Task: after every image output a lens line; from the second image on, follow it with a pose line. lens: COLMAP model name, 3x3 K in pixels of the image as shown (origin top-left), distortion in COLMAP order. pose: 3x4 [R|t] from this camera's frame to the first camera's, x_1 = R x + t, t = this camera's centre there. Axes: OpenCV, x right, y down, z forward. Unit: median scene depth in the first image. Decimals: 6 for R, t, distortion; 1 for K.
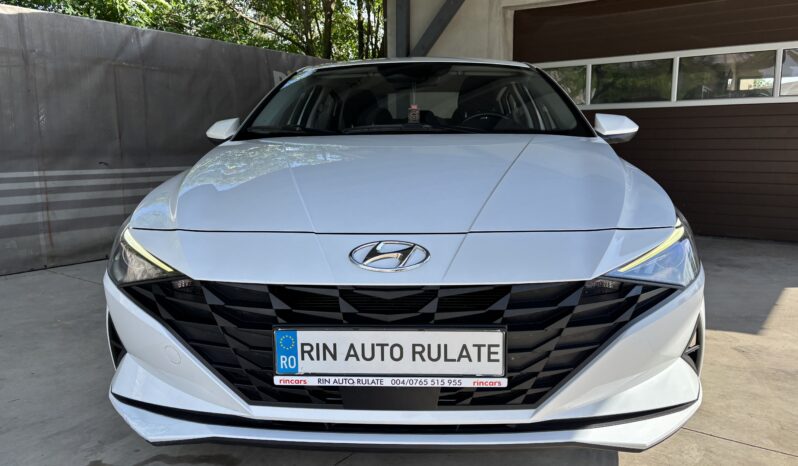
lens RADIAL K [[603.5, 0, 403.0], [0, 603.5, 238.6], [0, 0, 1]] dist [0.030714, -0.021853]
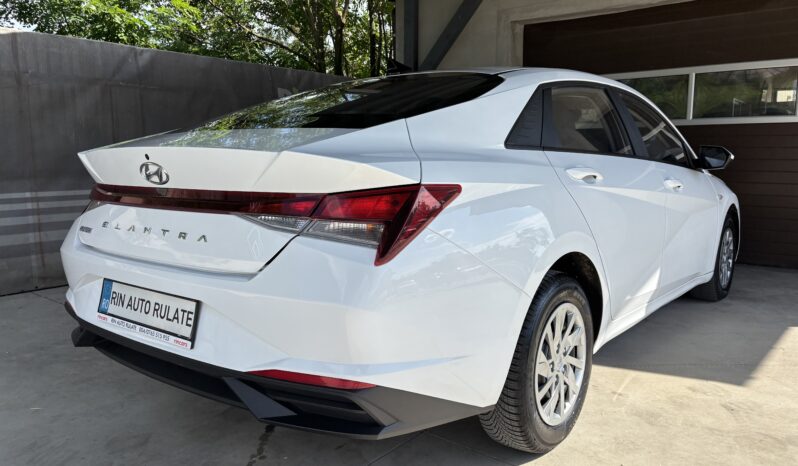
lens RADIAL K [[603.5, 0, 403.6], [0, 603.5, 241.2], [0, 0, 1]] dist [0.030714, -0.021853]
pose [[0.998395, 0.009964, -0.055755, 0.066491], [-0.010513, 0.999899, -0.009576, -0.027025], [0.055653, 0.010147, 0.998399, 0.039277]]
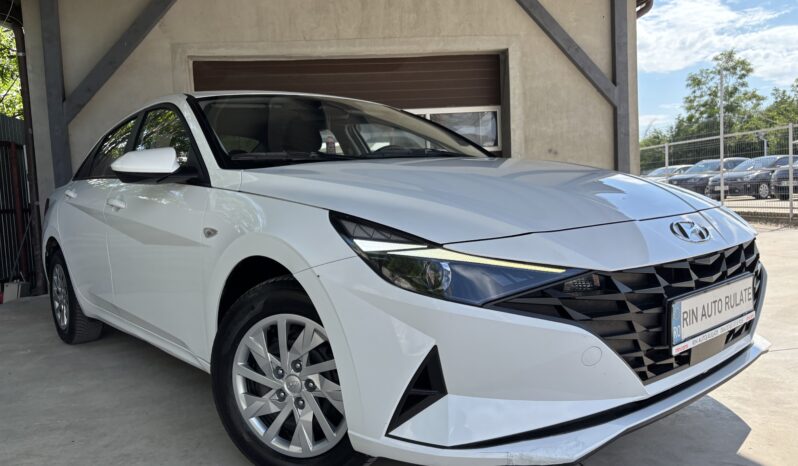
lens RADIAL K [[603.5, 0, 402.5], [0, 603.5, 229.5], [0, 0, 1]] dist [0.030714, -0.021853]
pose [[0.725920, -0.078508, 0.683284, -0.353329], [0.158380, 0.985846, -0.054992, 0.000110], [-0.669295, 0.148138, 0.728079, 0.135675]]
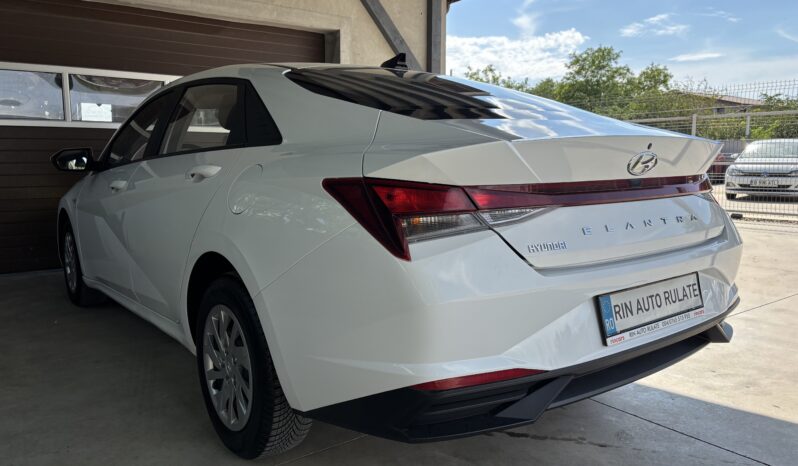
lens RADIAL K [[603.5, 0, 404.1], [0, 603.5, 229.9], [0, 0, 1]] dist [0.030714, -0.021853]
pose [[0.297104, -0.111048, 0.948366, -0.476765], [0.149415, 0.986386, 0.068691, -0.076406], [-0.943082, 0.121291, 0.309652, 0.414161]]
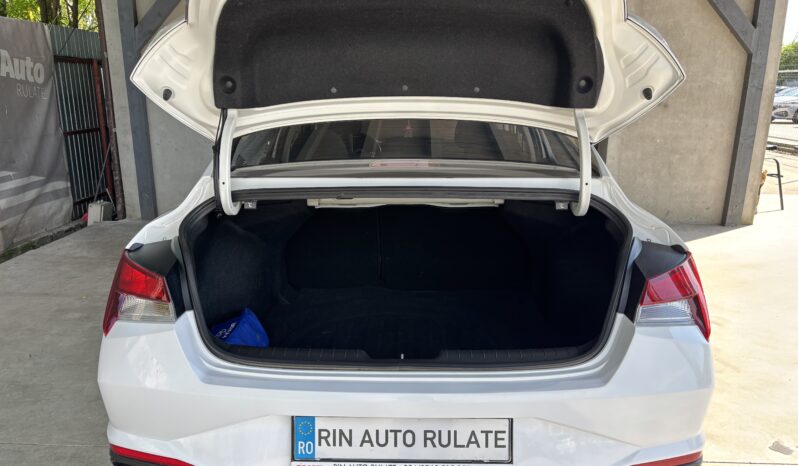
lens RADIAL K [[603.5, 0, 398.6], [0, 603.5, 234.4], [0, 0, 1]] dist [0.030714, -0.021853]
pose [[0.835371, -0.129010, 0.534333, -0.249136], [0.081236, 0.990369, 0.112113, -0.118098], [-0.543651, -0.050248, 0.837806, 0.156197]]
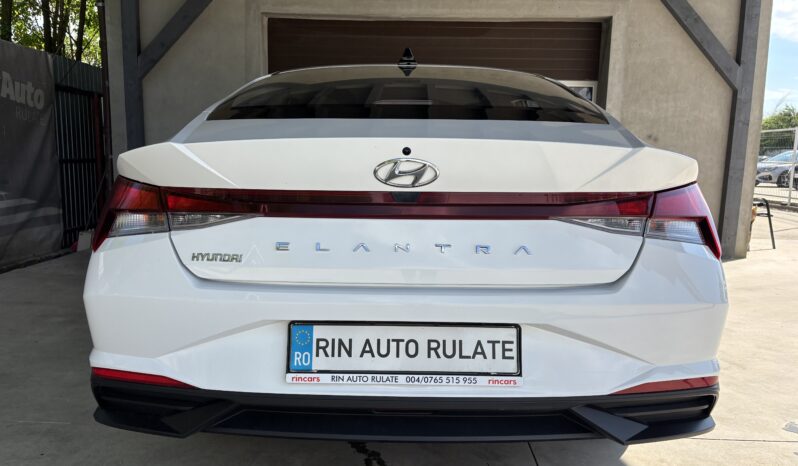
lens RADIAL K [[603.5, 0, 399.8], [0, 603.5, 234.7], [0, 0, 1]] dist [0.030714, -0.021853]
pose [[0.827710, -0.058939, 0.558053, -0.257068], [0.068576, 0.997639, 0.003654, -0.042227], [-0.556951, 0.035245, 0.829797, 0.165213]]
